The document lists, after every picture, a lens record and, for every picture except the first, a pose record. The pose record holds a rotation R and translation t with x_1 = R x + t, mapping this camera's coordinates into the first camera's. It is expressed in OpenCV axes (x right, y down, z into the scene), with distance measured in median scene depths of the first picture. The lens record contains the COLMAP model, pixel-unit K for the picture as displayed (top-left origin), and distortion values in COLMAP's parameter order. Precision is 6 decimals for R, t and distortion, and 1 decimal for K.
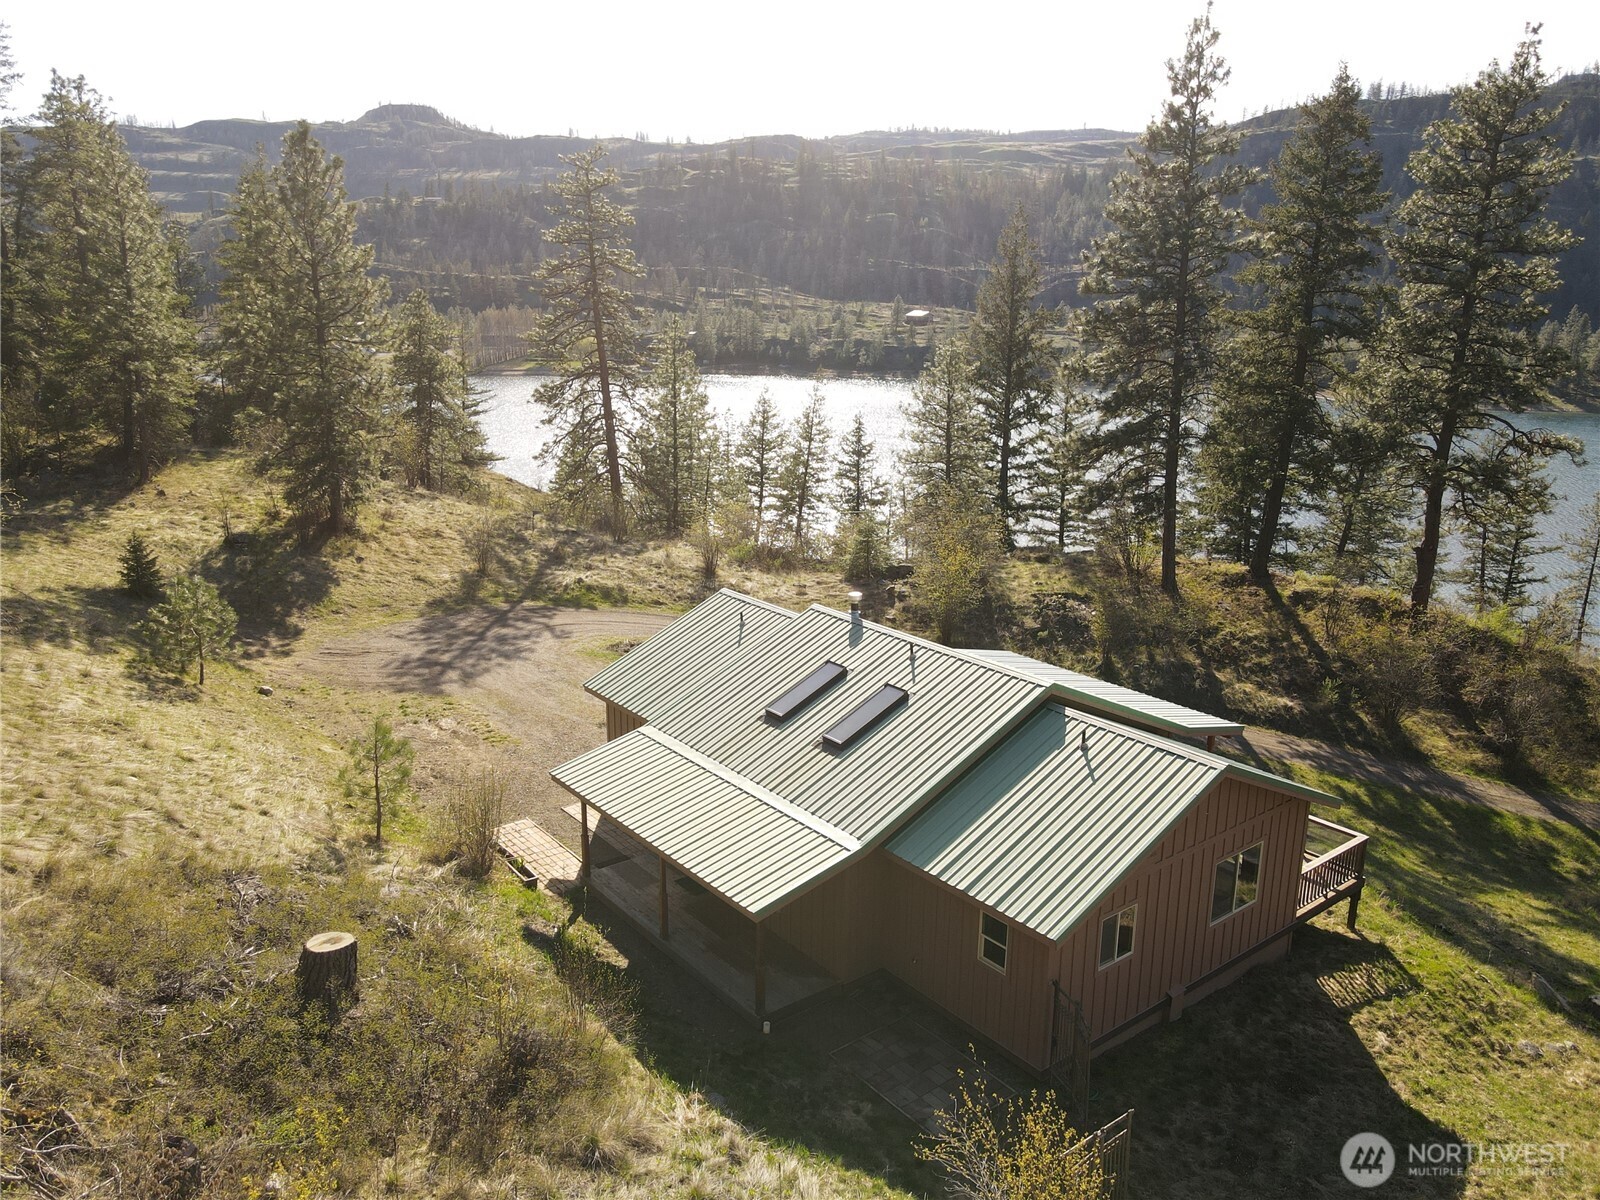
lens RADIAL K [[1171.9, 0, 787.8], [0, 1171.9, 605.2], [0, 0, 1]] dist [0.018326, -0.001567]
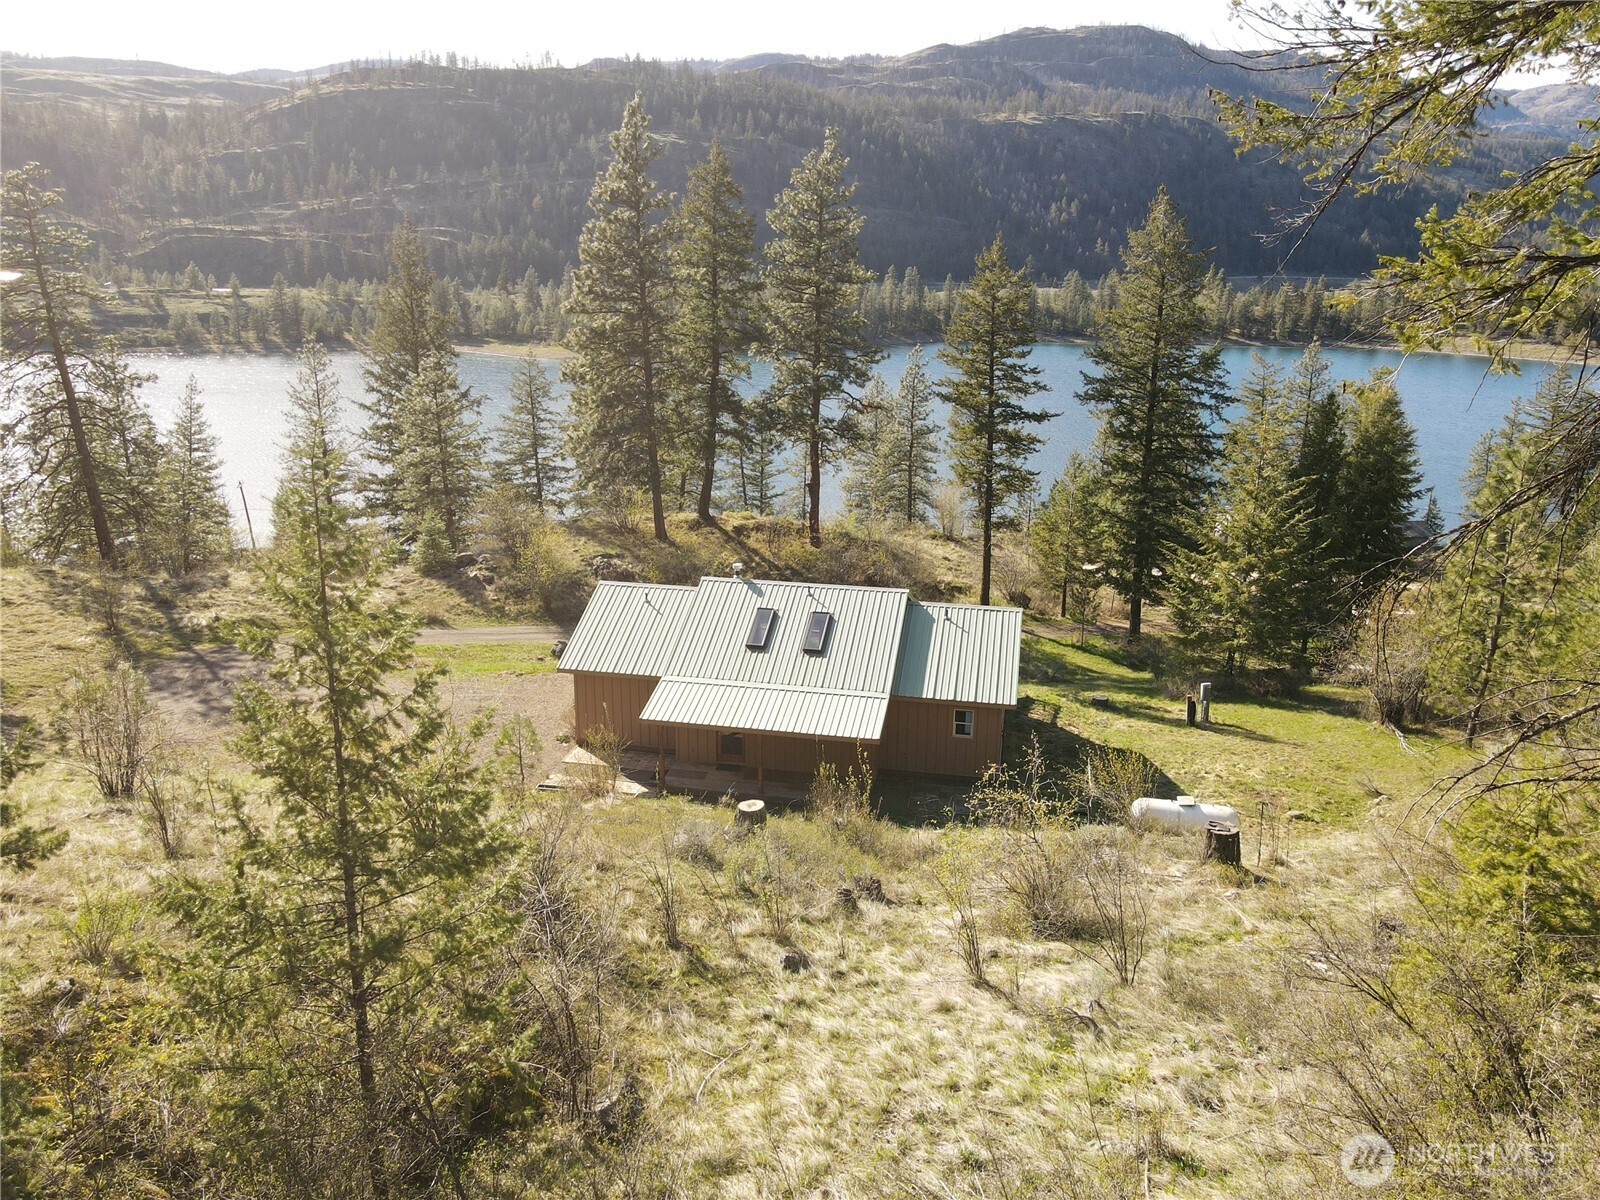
lens RADIAL K [[1171.9, 0, 788.9], [0, 1171.9, 585.6], [0, 0, 1]] dist [0.018326, -0.001567]
pose [[0.770327, -0.177076, 0.612568, -0.370397], [0.165201, 0.983289, 0.076495, -0.038521], [-0.615877, 0.042271, 0.786707, -0.102936]]
